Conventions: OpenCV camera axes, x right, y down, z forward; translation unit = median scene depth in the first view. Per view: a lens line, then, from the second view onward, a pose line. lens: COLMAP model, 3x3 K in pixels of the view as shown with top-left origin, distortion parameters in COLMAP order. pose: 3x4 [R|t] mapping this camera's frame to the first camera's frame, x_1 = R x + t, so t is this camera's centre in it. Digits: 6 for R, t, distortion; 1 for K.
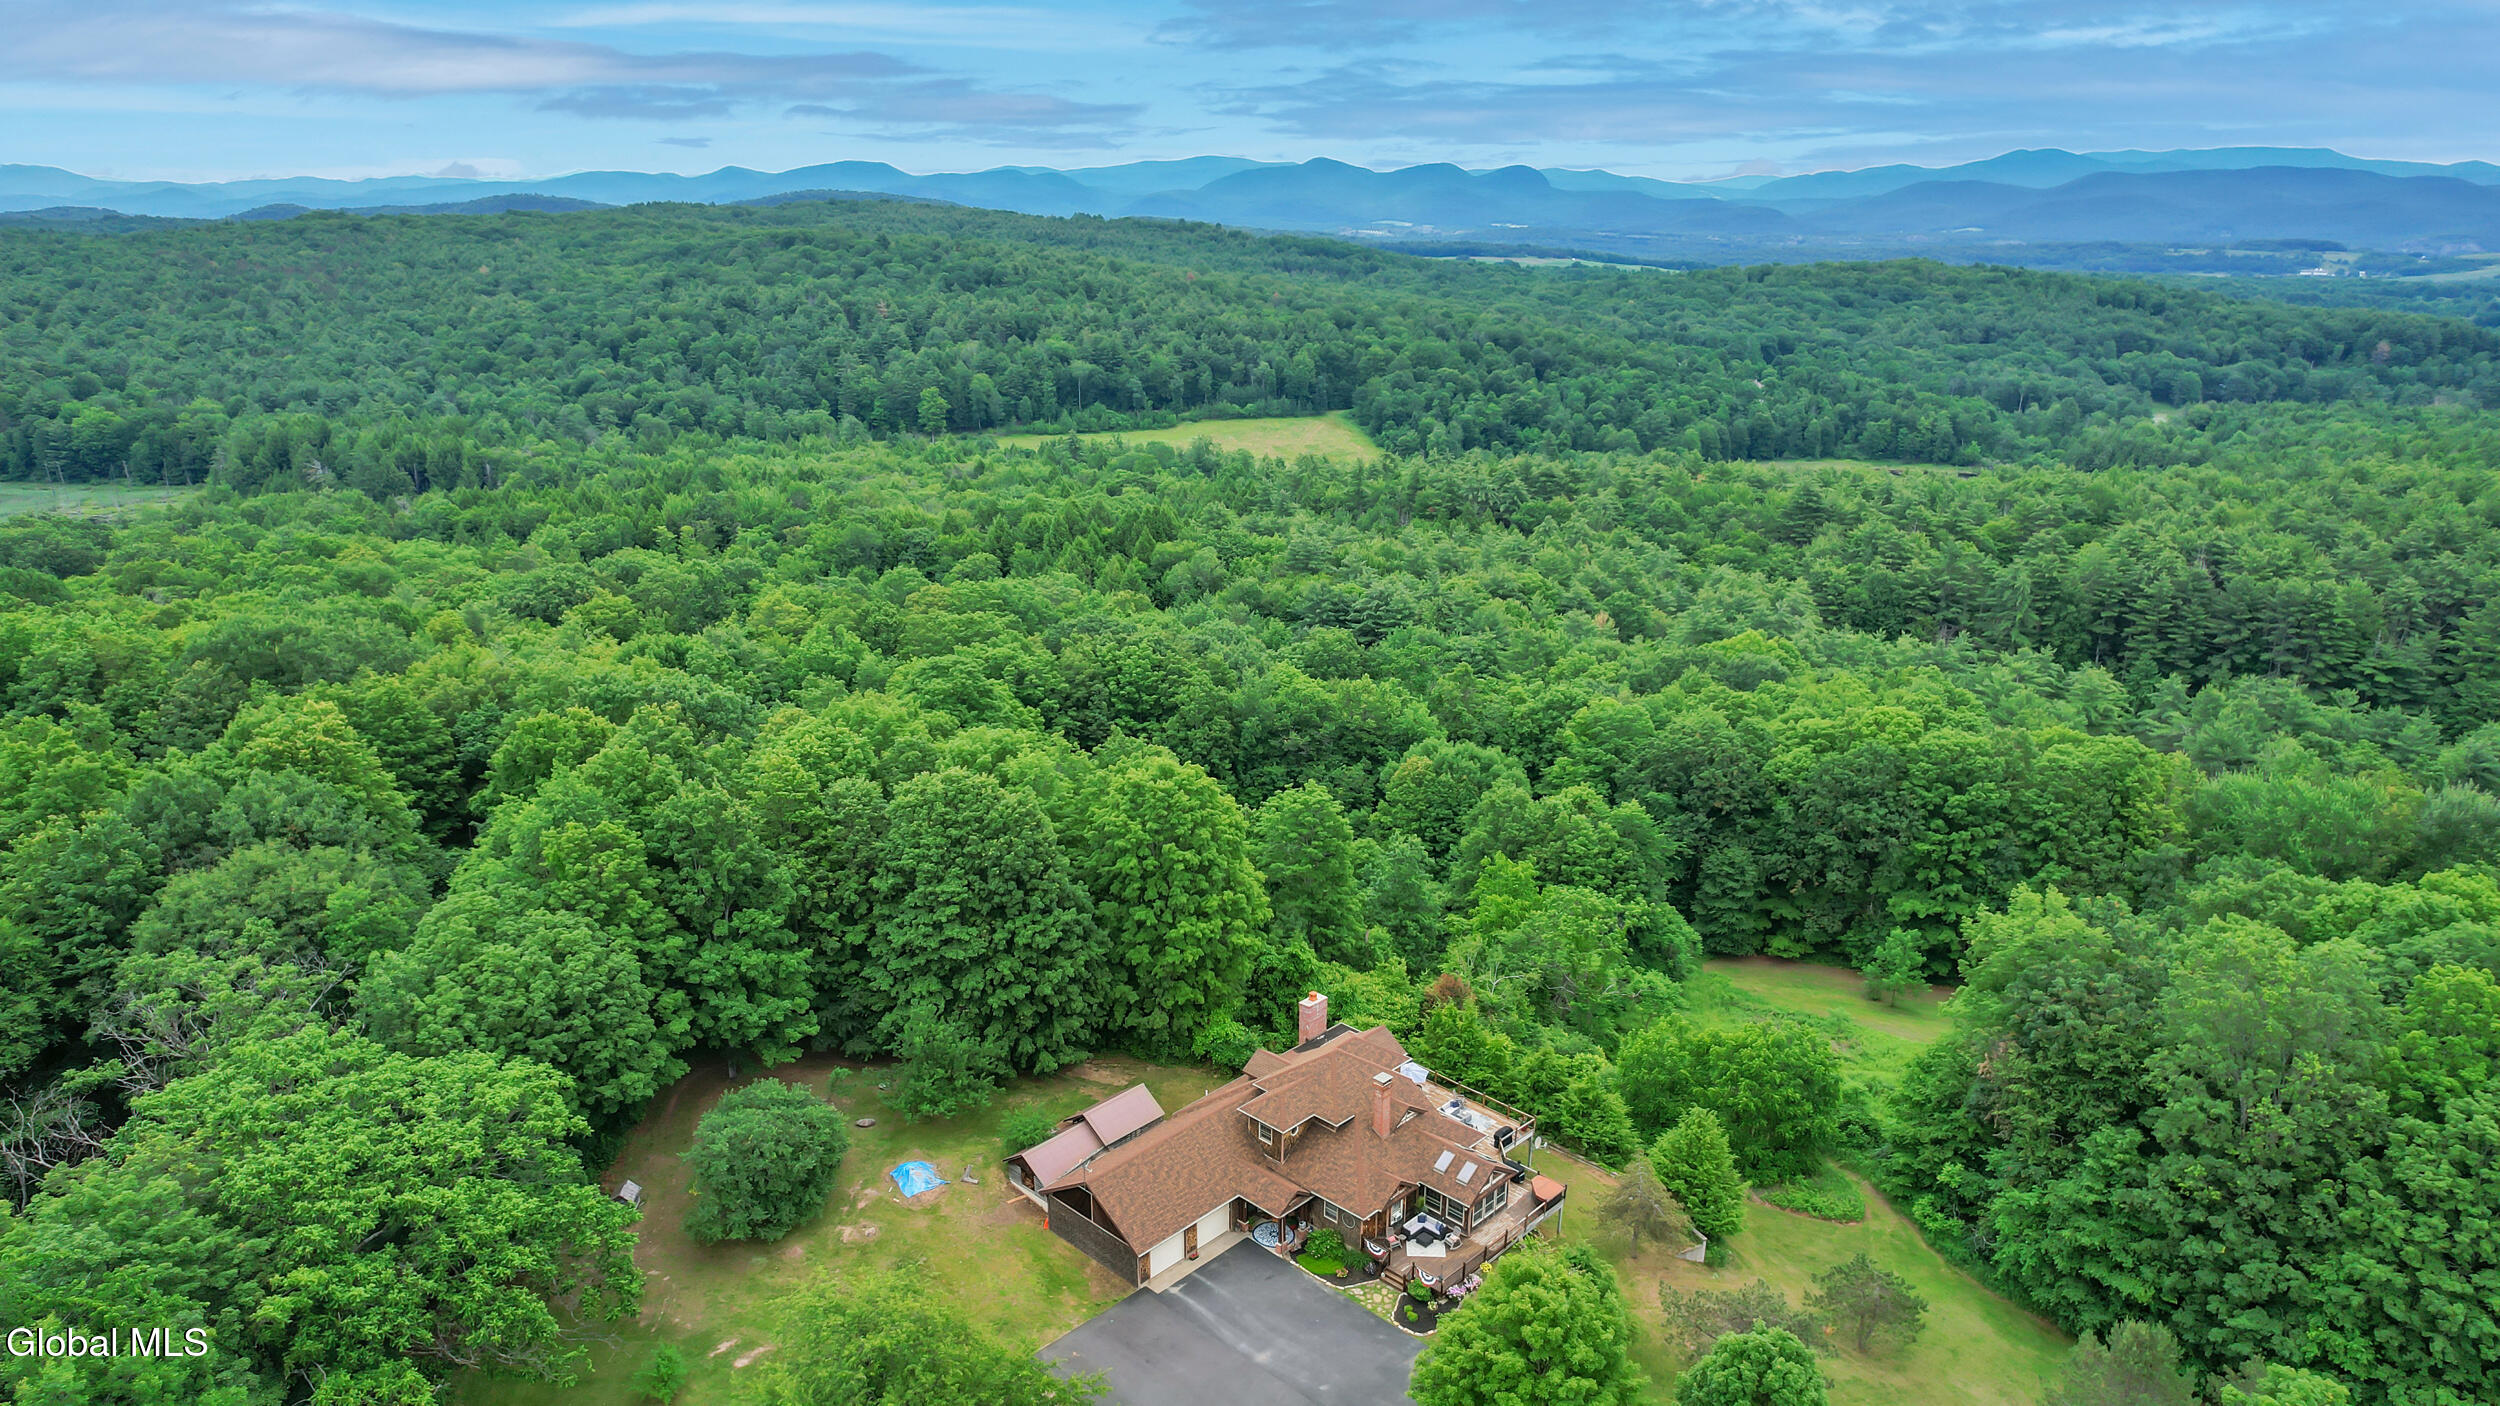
lens RADIAL K [[1596.5, 0, 1259.6], [0, 1596.5, 705.6], [0, 0, 1]] dist [-0.070129, 0.062168]
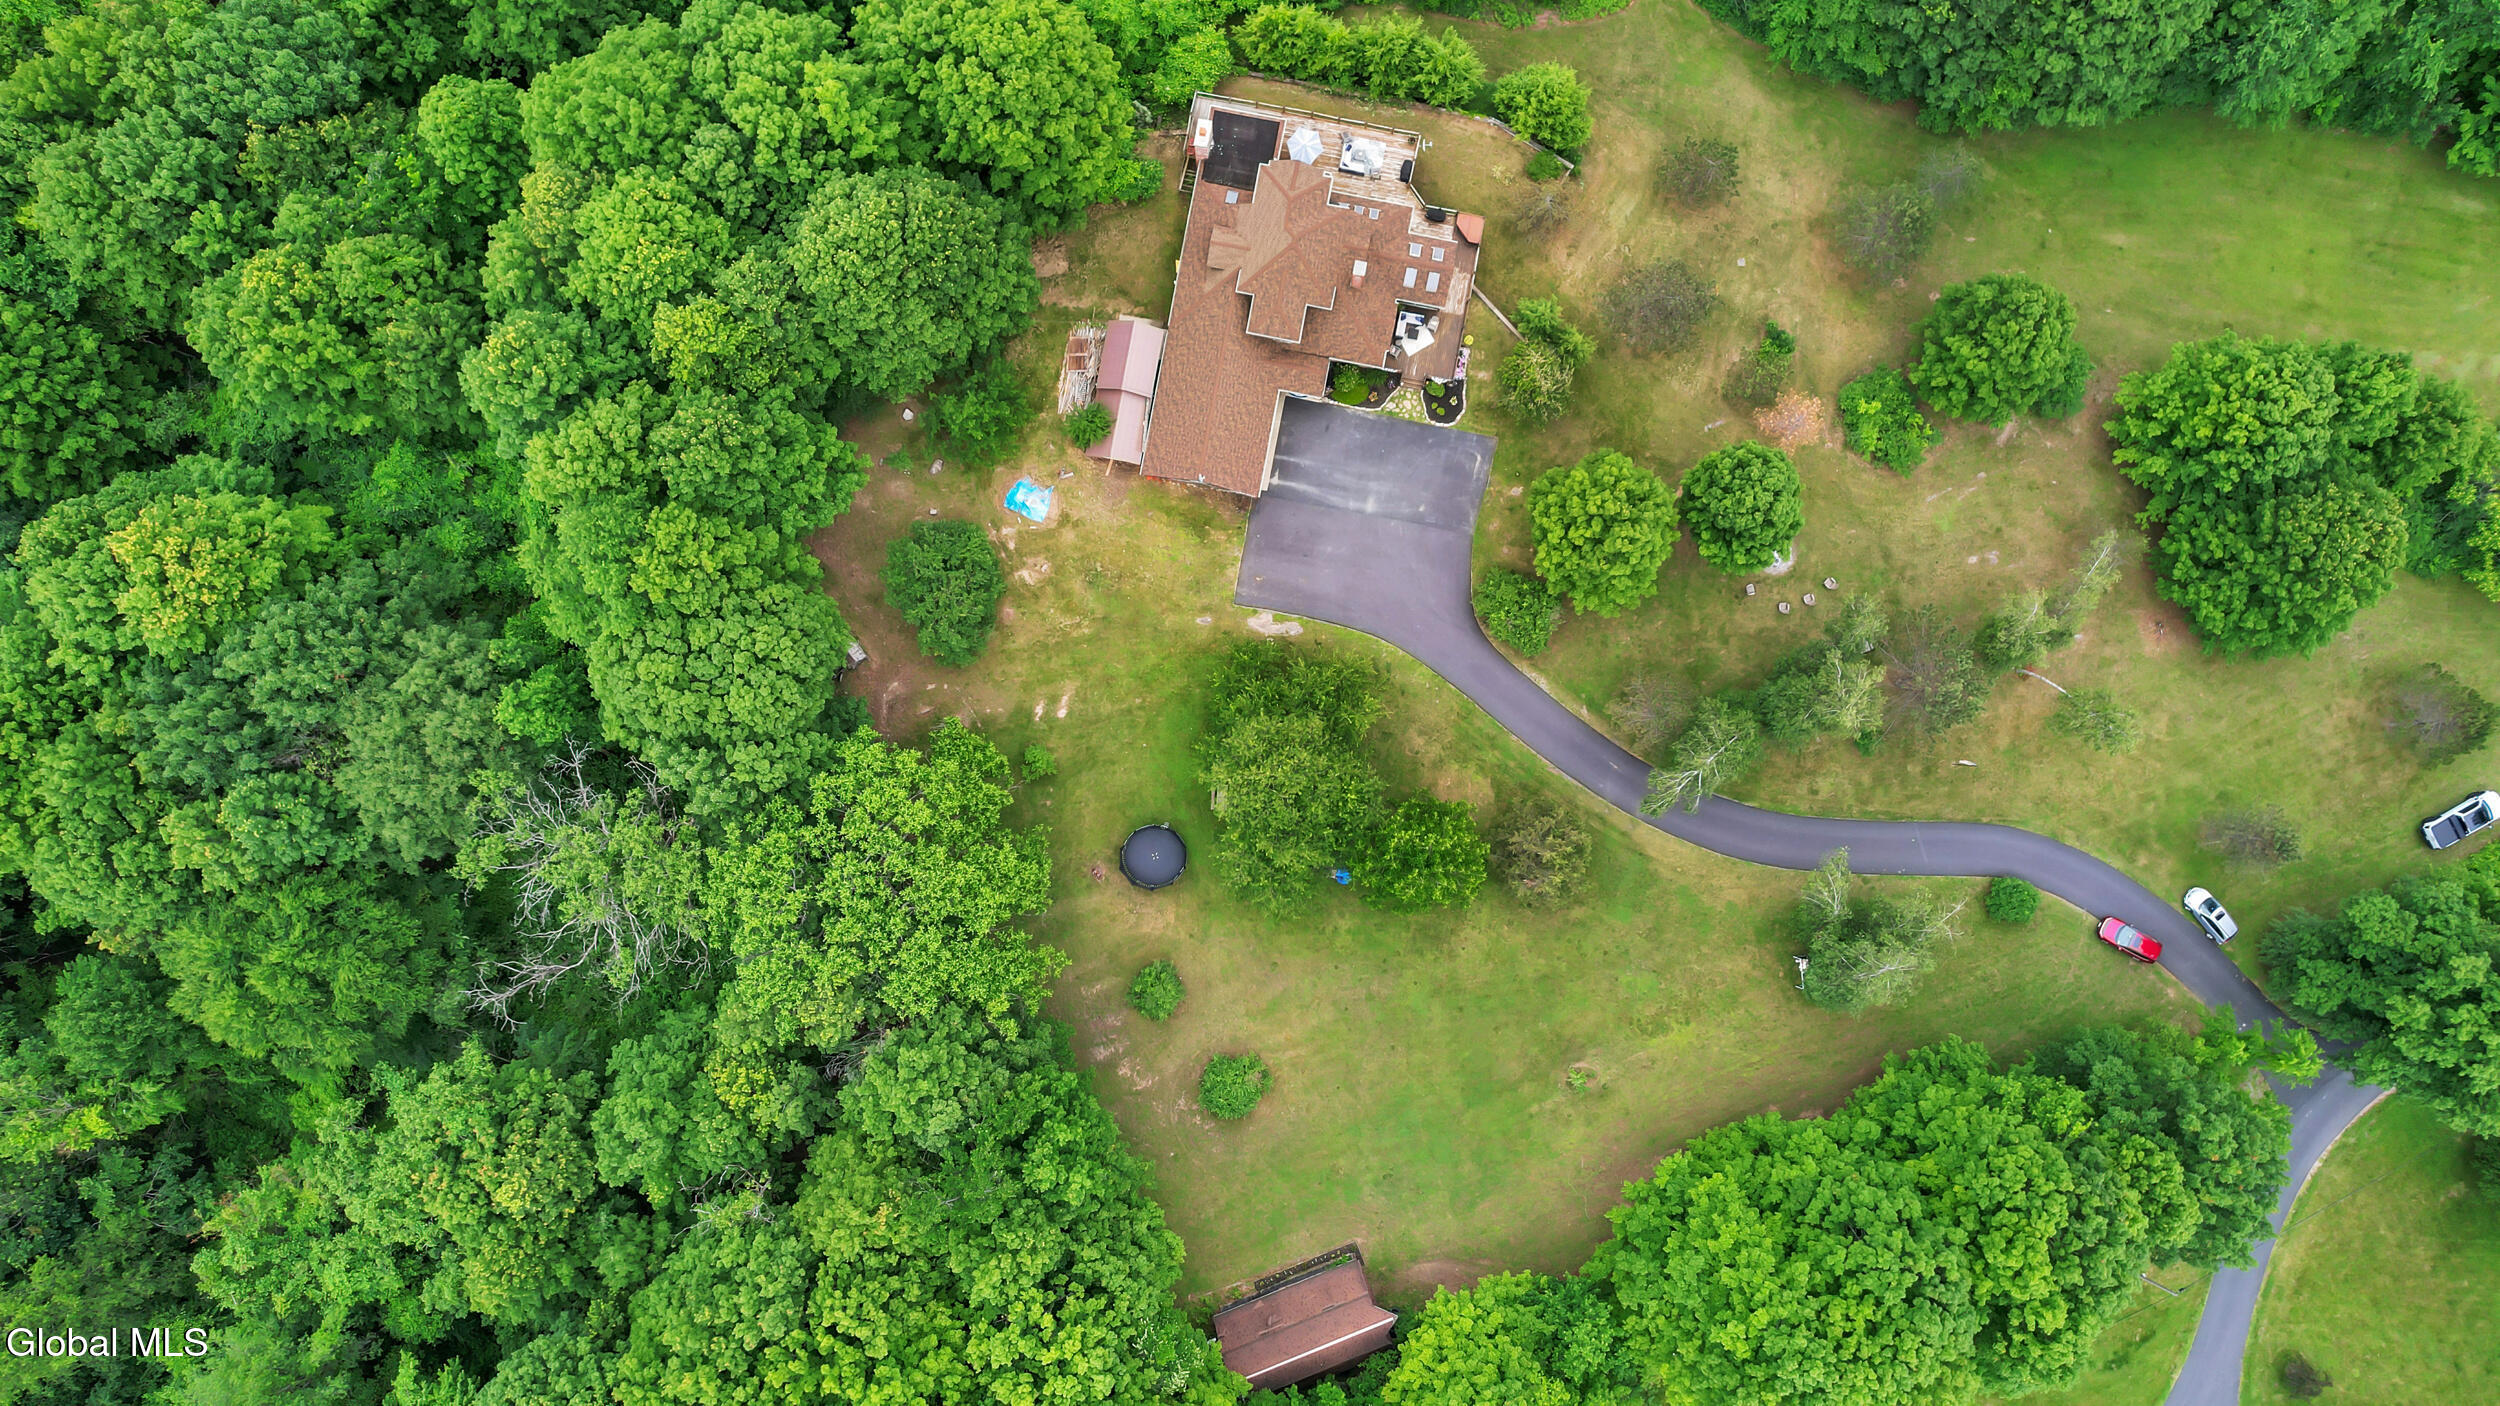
lens RADIAL K [[1596.5, 0, 1261.1], [0, 1596.5, 717.1], [0, 0, 1]] dist [-0.070129, 0.062168]
pose [[0.843853, -0.536575, -0.000438, -0.105702], [0.160379, 0.251443, 0.954492, -0.533337], [-0.512046, -0.805521, 0.298236, 0.281146]]
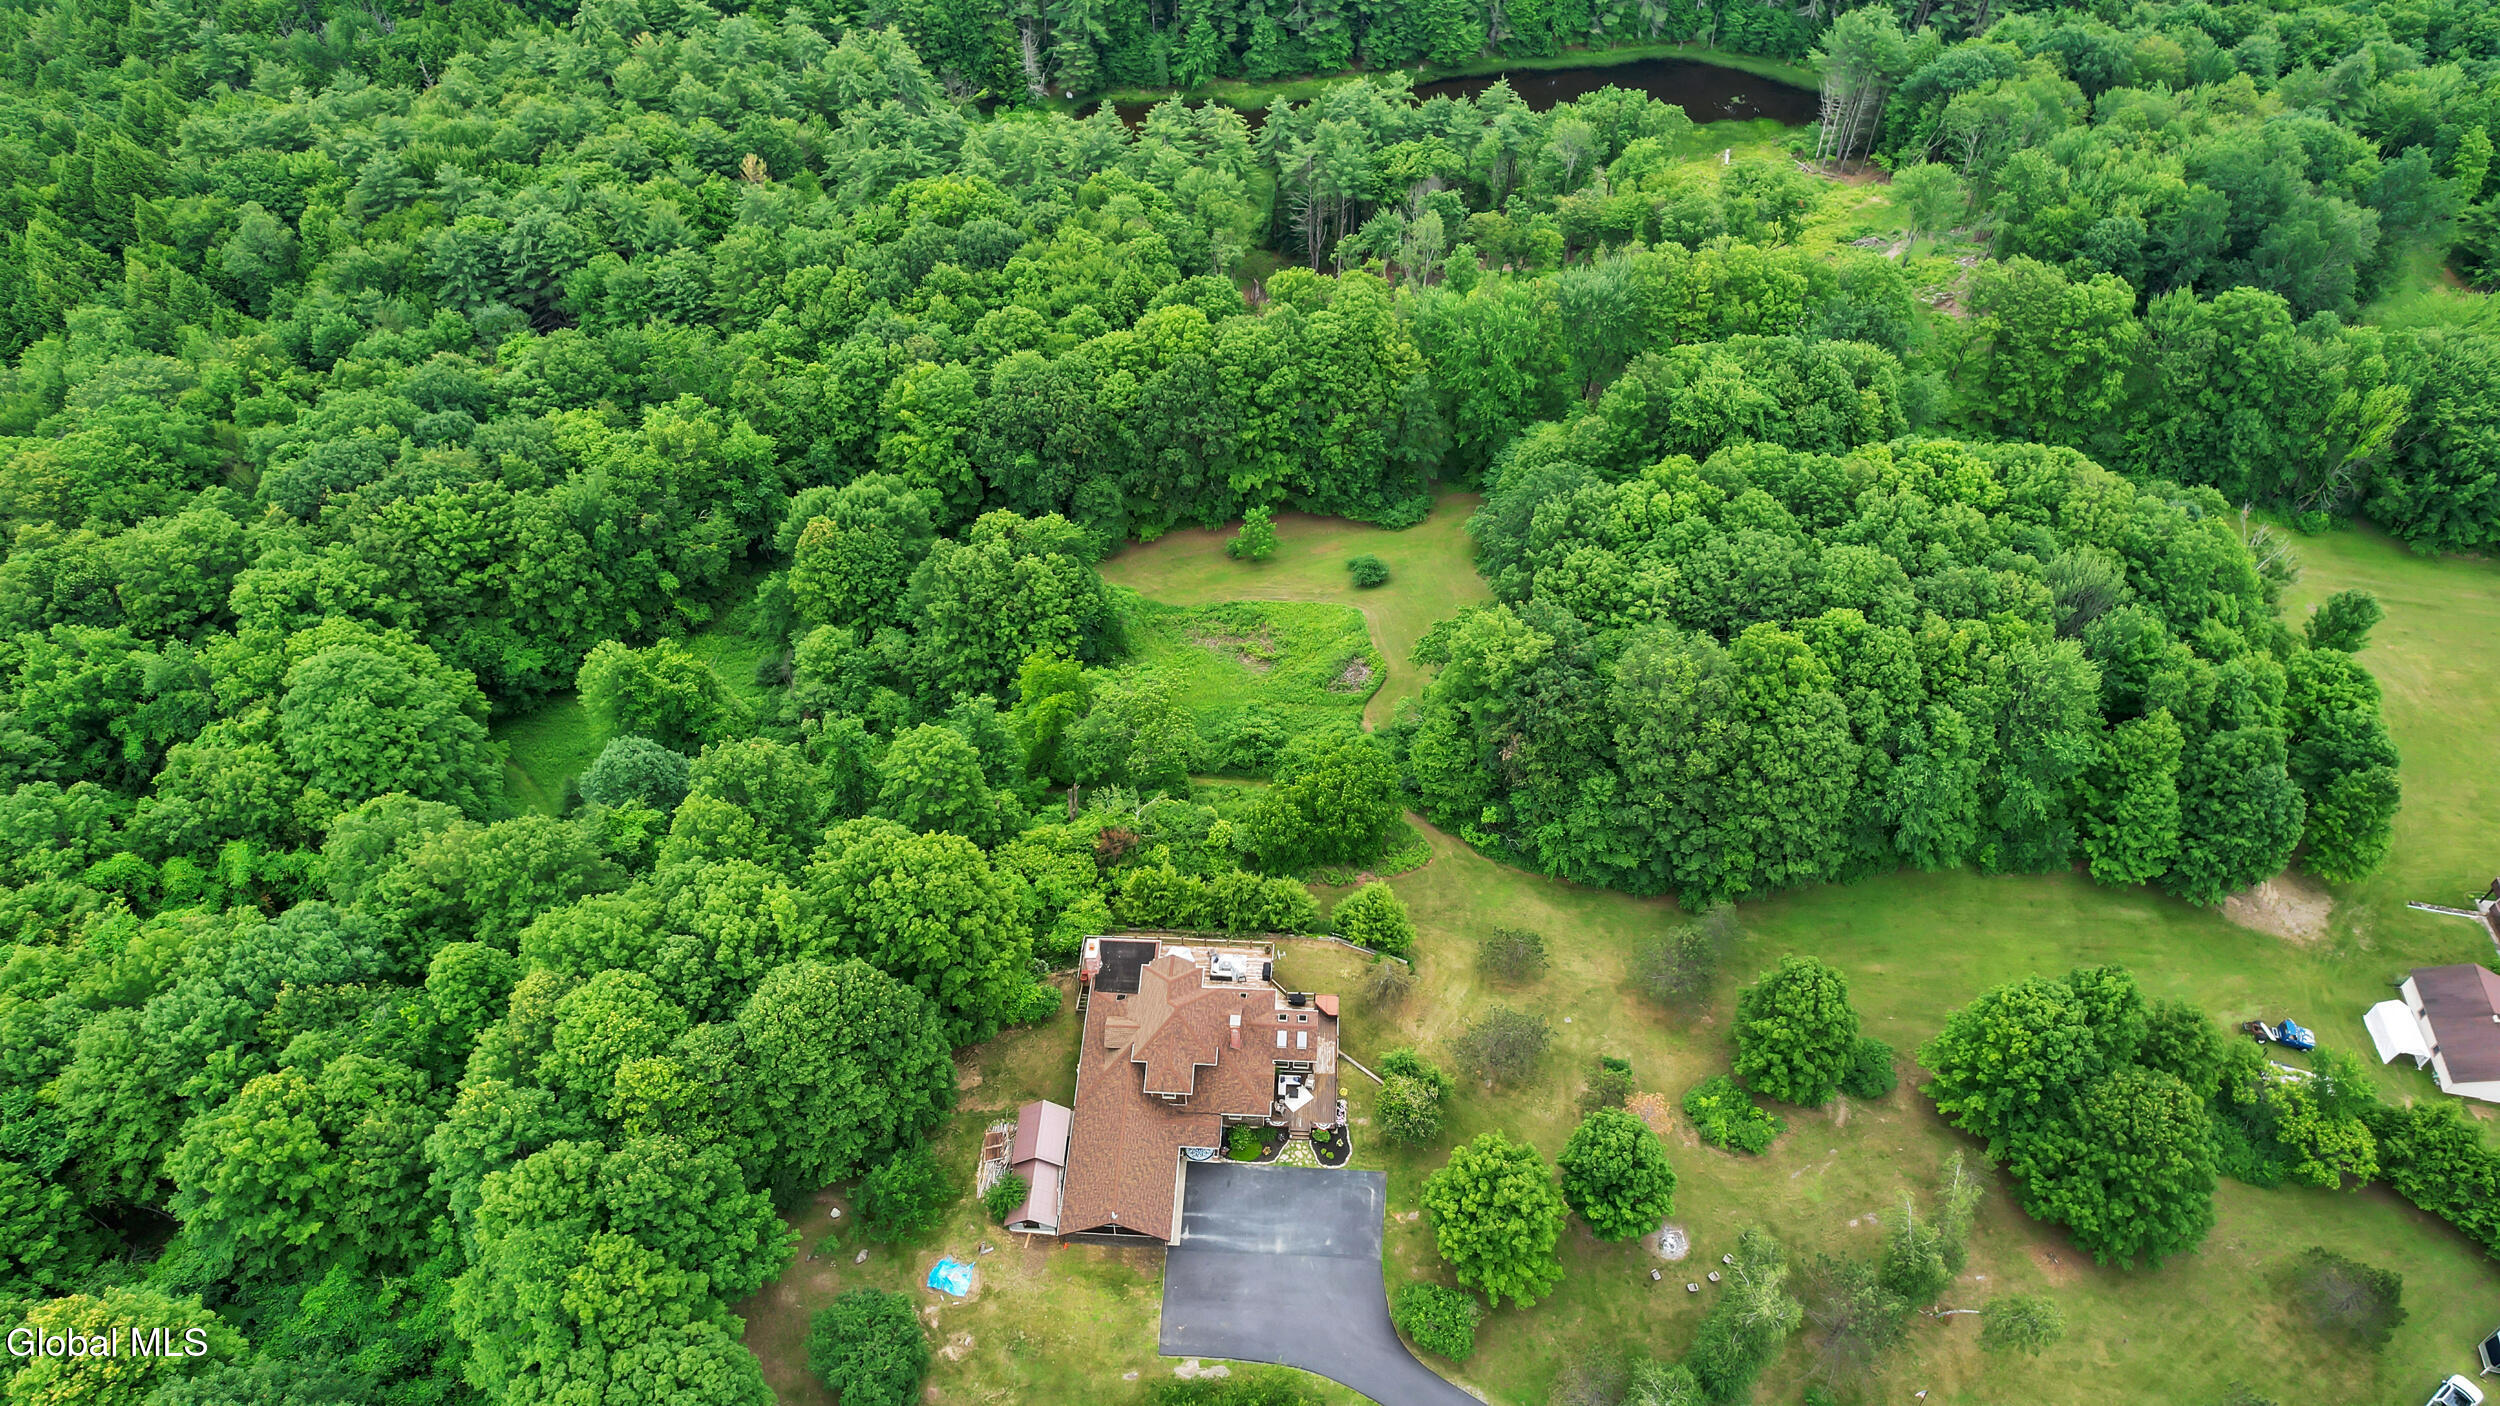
lens RADIAL K [[1596.5, 0, 1260.4], [0, 1596.5, 715.9], [0, 0, 1]] dist [-0.070129, 0.062168]
pose [[0.758907, -0.477748, 0.442512, -0.252146], [0.195200, 0.815181, 0.545323, -0.470056], [-0.621254, -0.327471, 0.711903, 0.072014]]
